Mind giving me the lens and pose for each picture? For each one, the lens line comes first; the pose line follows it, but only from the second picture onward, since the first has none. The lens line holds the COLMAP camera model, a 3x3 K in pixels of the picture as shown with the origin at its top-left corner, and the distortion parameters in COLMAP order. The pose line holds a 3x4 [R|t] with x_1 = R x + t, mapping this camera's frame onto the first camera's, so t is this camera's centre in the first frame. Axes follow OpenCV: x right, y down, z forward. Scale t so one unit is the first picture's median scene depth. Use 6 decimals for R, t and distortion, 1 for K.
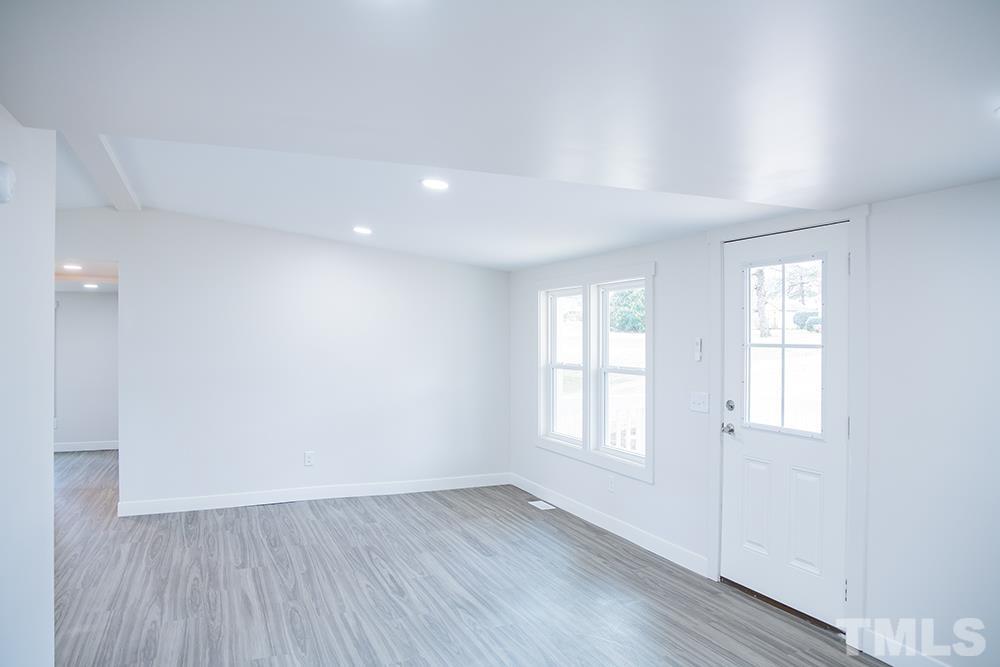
lens RADIAL K [[689.3, 0, 500.0], [0, 689.3, 333.5], [0, 0, 1]] dist [-0.106693, 0.071471]
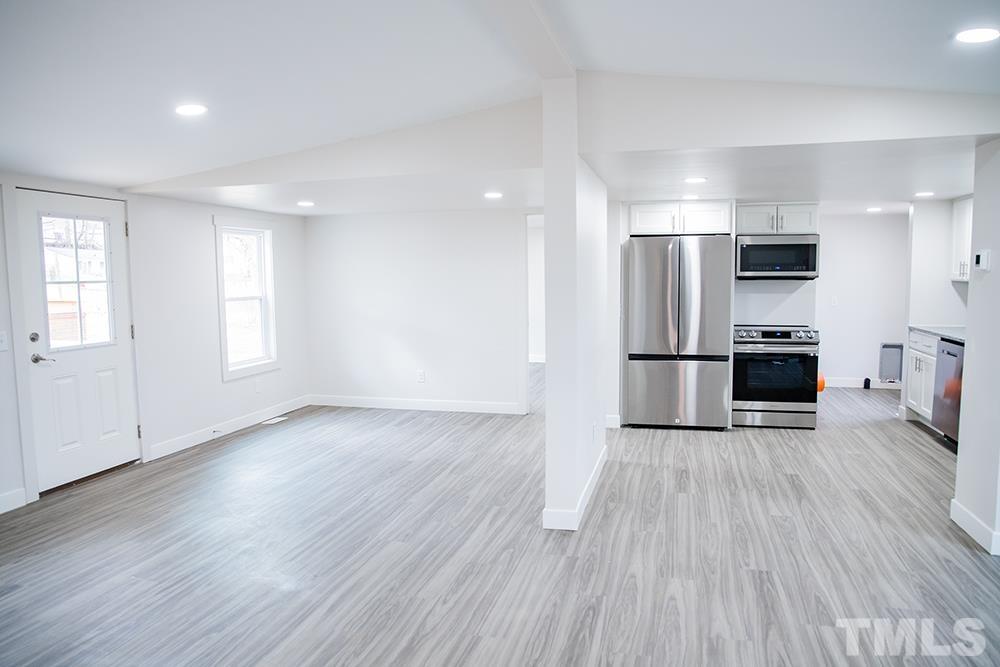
lens RADIAL K [[702.1, 0, 500.0], [0, 702.1, 333.5], [0, 0, 1]] dist [-0.107853, 0.096578]
pose [[-0.783037, -0.048328, 0.620095, -1.003247], [0.007077, 0.996220, 0.086578, 0.007455], [-0.621935, 0.072182, -0.779735, 1.466155]]
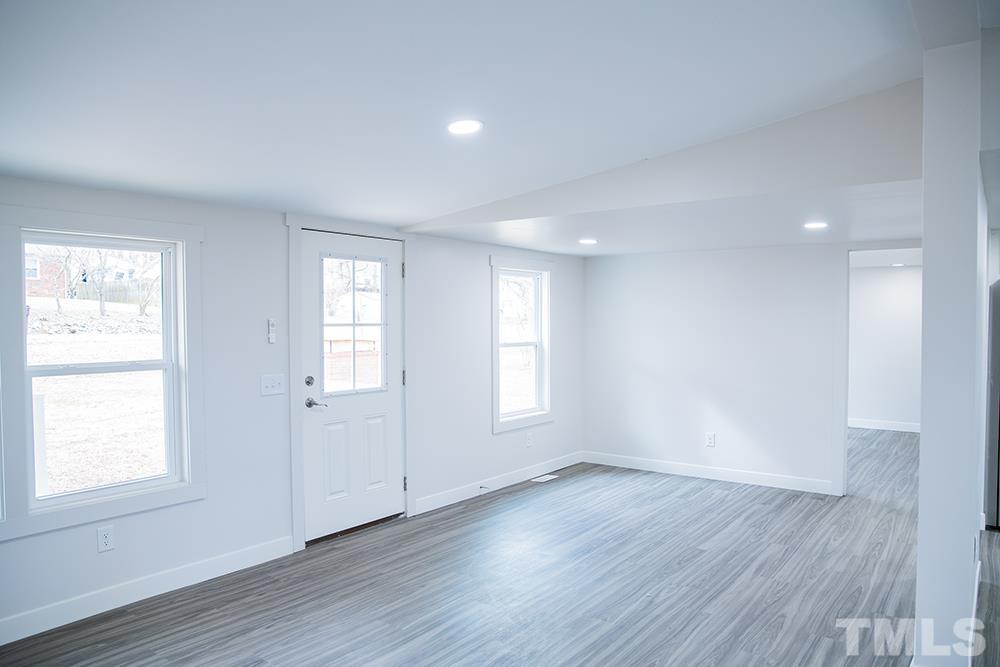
lens RADIAL K [[689.3, 0, 500.0], [0, 689.3, 333.5], [0, 0, 1]] dist [-0.106693, 0.071471]
pose [[-0.492731, -0.021455, 0.869917, -0.799229], [-0.003919, 0.999741, 0.022437, 0.003840], [-0.870173, 0.007646, -0.492687, 1.336021]]
